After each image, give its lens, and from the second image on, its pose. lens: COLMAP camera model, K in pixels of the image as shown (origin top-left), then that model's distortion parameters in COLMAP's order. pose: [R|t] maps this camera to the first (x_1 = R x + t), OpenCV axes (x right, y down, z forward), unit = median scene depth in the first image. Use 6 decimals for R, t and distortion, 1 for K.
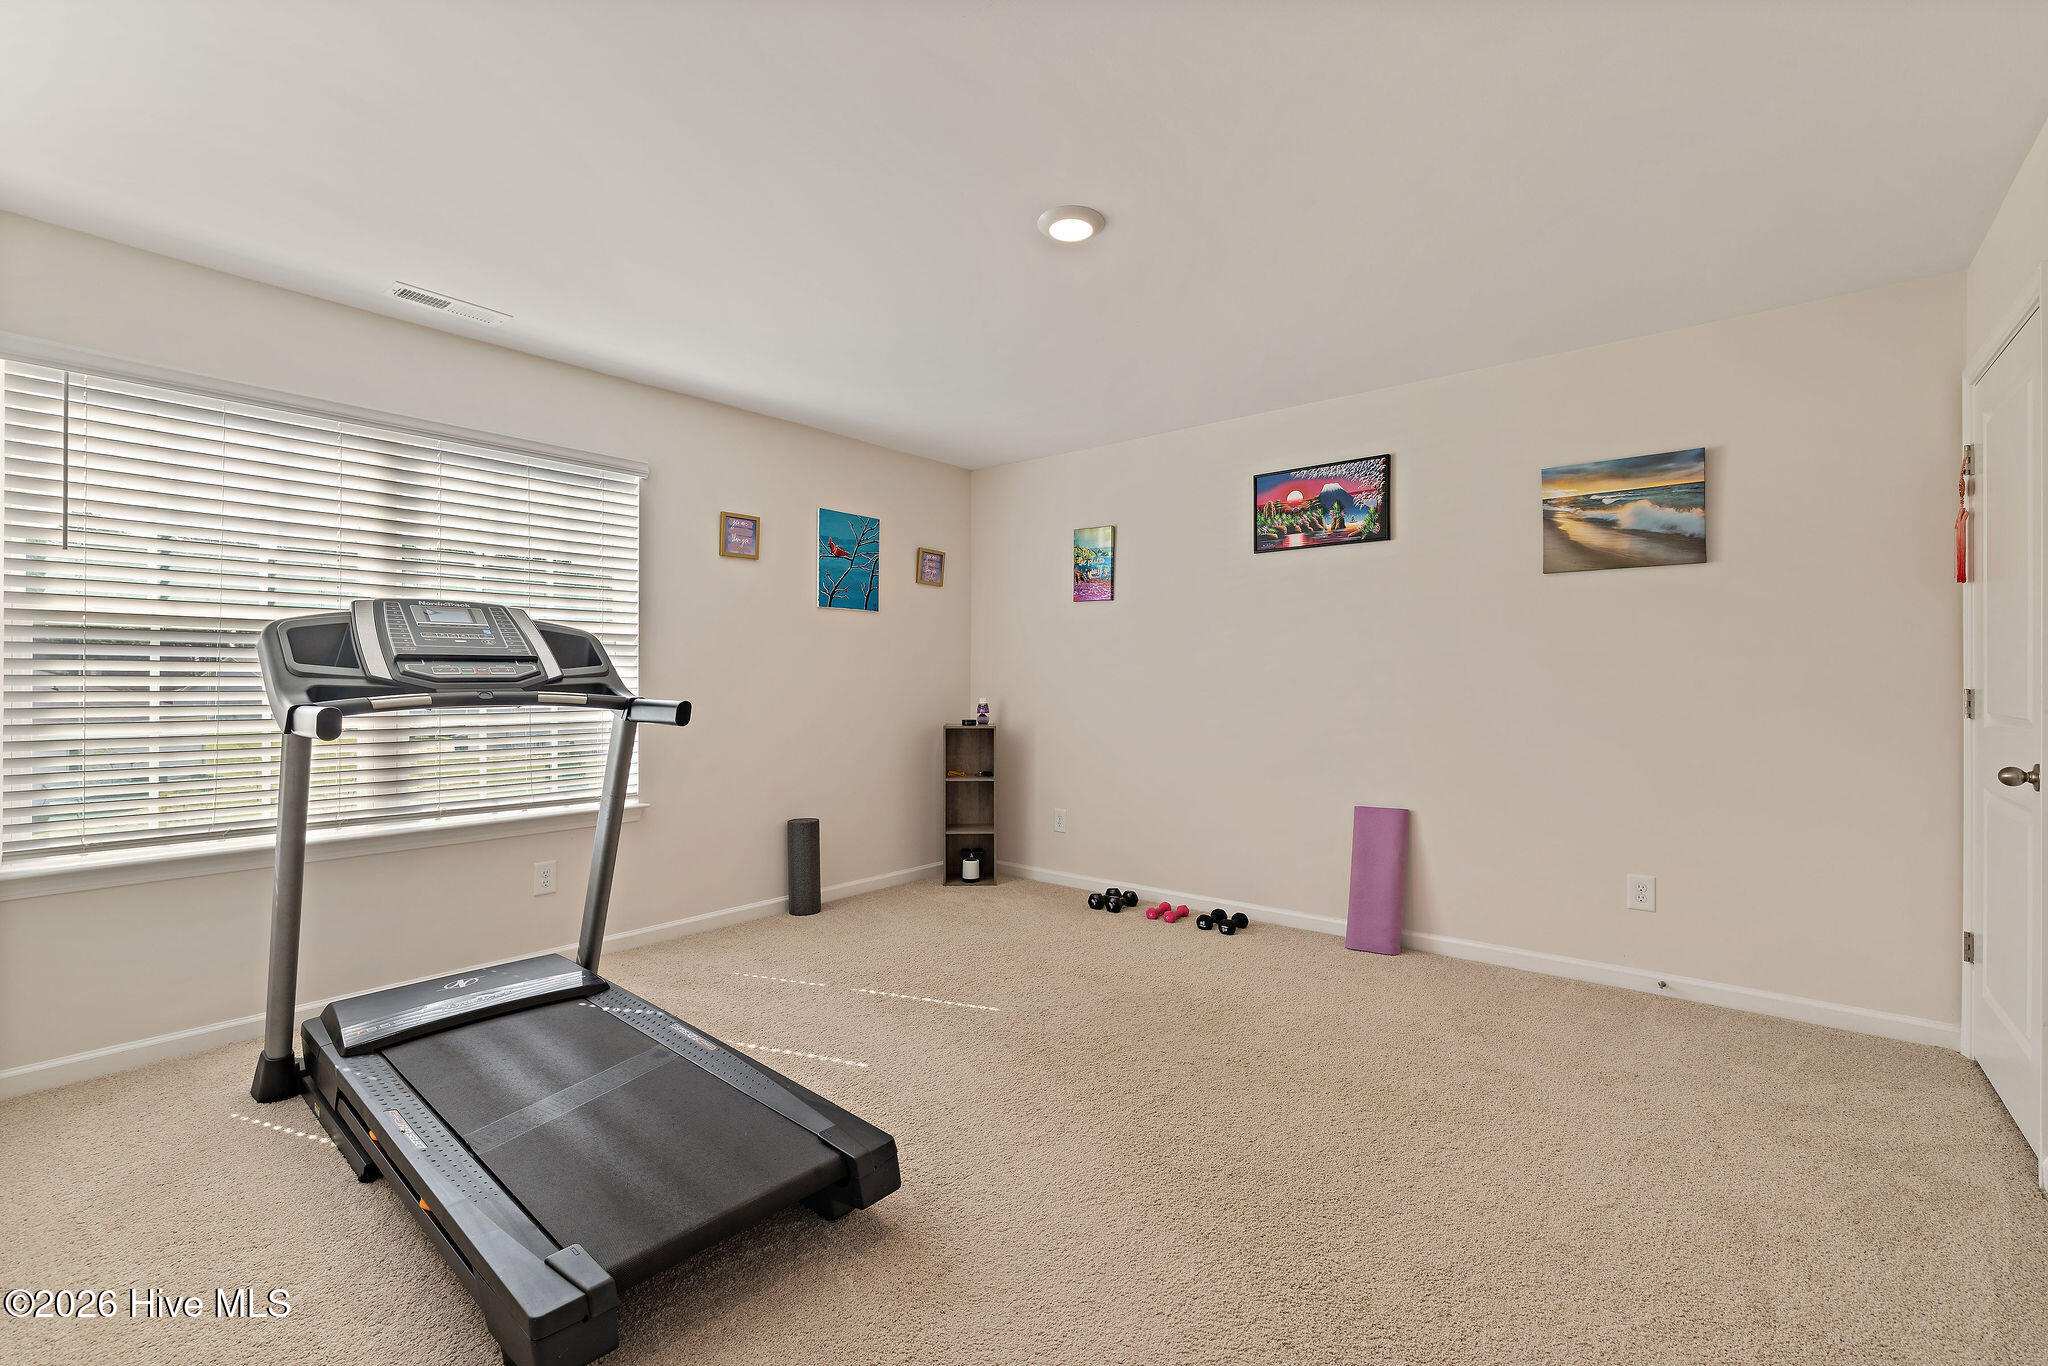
lens RADIAL K [[887.9, 0, 1025.9], [0, 887.9, 676.4], [0, 0, 1]] dist [0.001692, 0.000731]
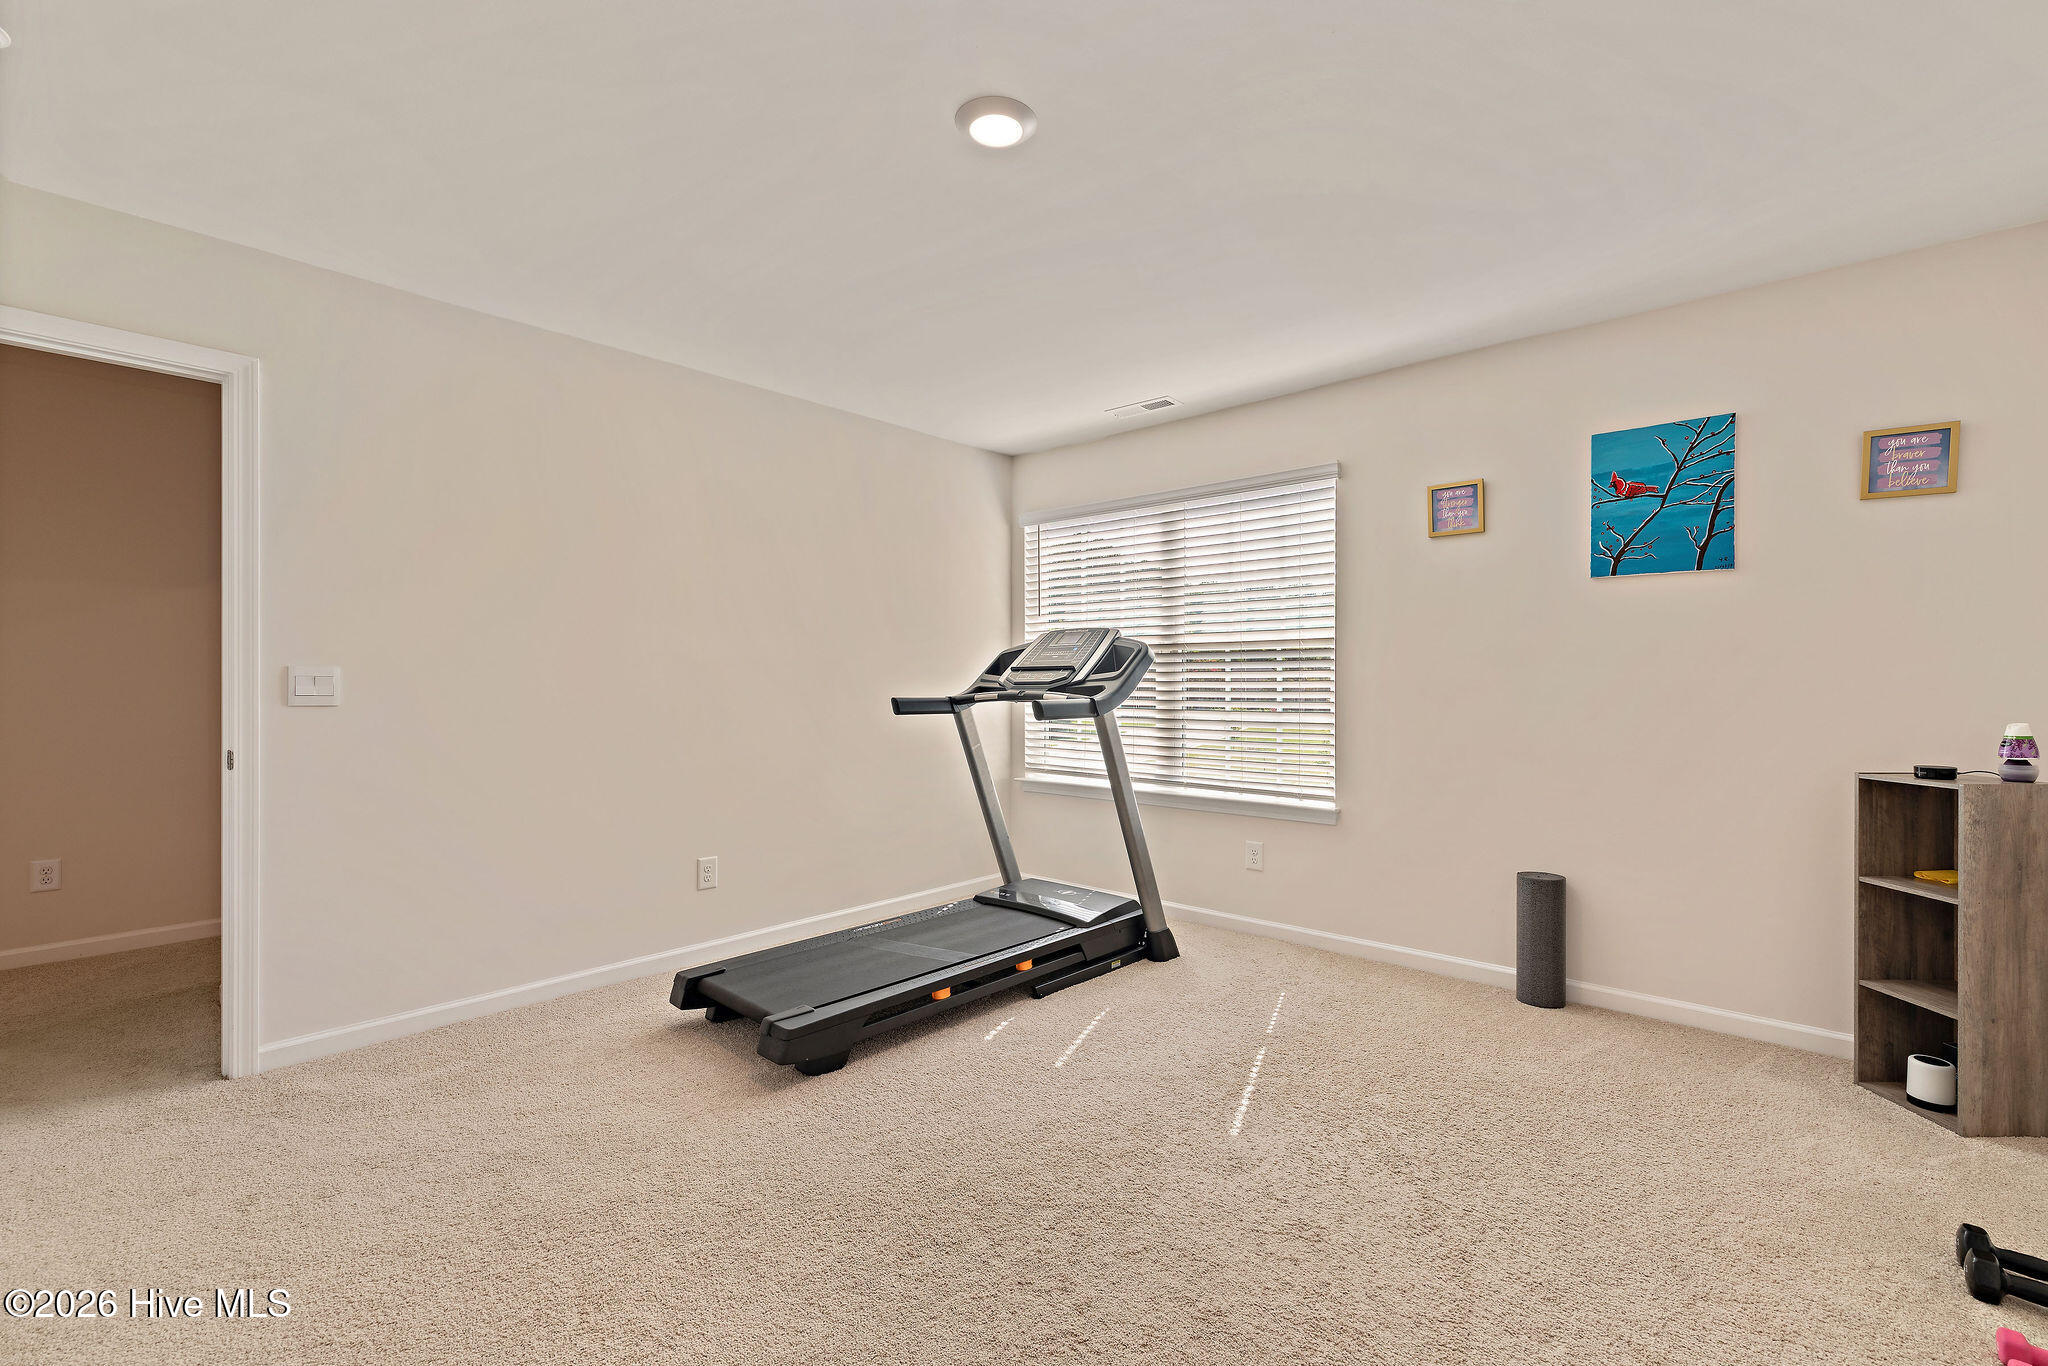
lens RADIAL K [[887.9, 0, 1024.7], [0, 887.9, 692.6], [0, 0, 1]] dist [0.001692, 0.000731]
pose [[-0.051746, 0.009797, -0.998612, 0.514173], [0.003254, 0.999948, 0.009641, 0.003180], [0.998655, -0.002751, -0.051775, 0.631078]]
